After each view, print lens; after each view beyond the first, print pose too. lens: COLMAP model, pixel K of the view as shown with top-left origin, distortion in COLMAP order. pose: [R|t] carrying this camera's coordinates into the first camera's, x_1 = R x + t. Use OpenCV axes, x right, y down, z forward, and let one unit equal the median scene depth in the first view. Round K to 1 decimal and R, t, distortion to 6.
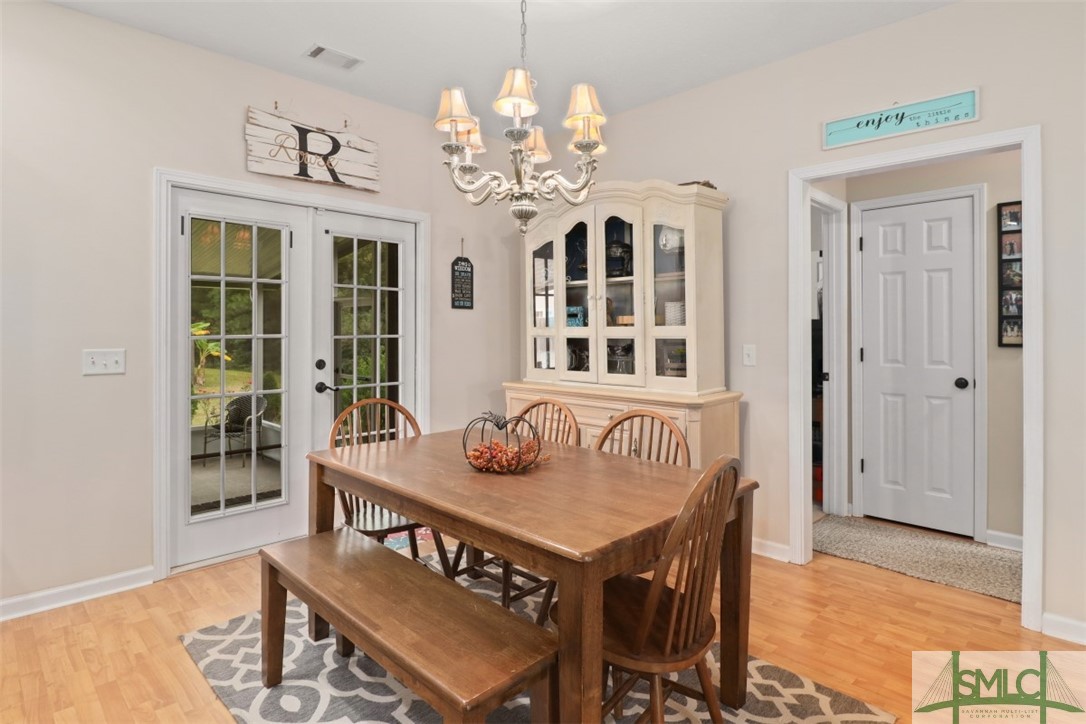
lens RADIAL K [[569.1, 0, 527.9], [0, 569.1, 329.2], [0, 0, 1]] dist [-0.000301, -0.011954]
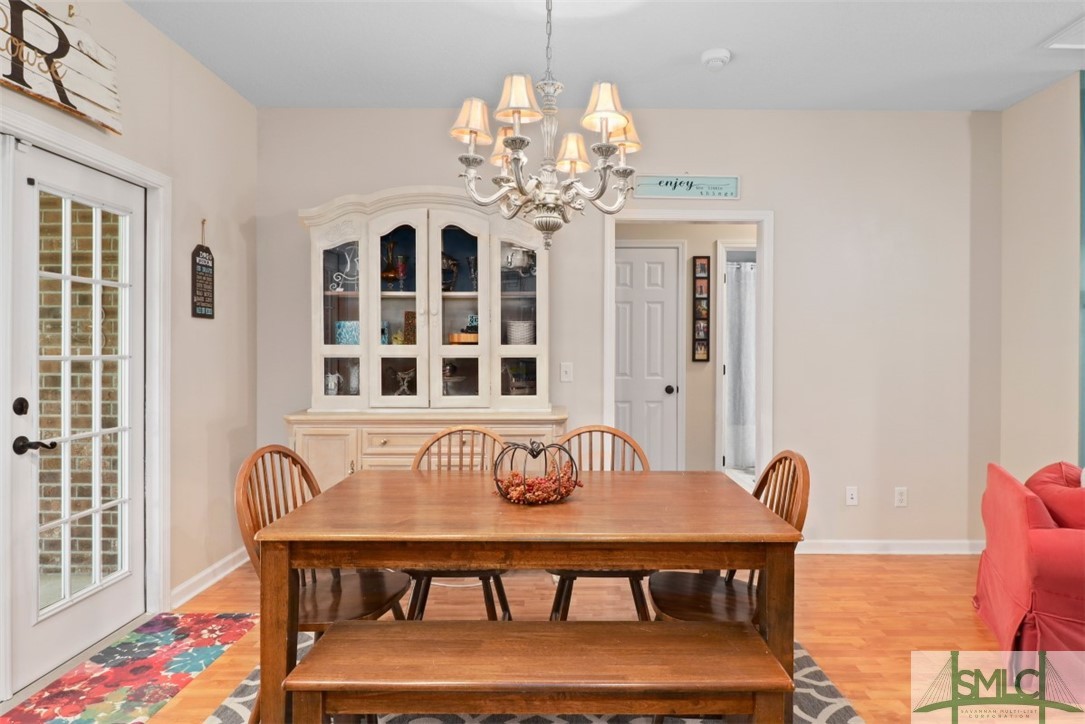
lens RADIAL K [[631.3, 0, 557.1], [0, 631.3, 350.1], [0, 0, 1]] dist [-0.002301, -0.008411]
pose [[0.702659, 0.000262, 0.711527, -0.461601], [-0.004723, 0.999980, 0.004296, -0.001226], [-0.711511, -0.006379, 0.702646, 0.160403]]
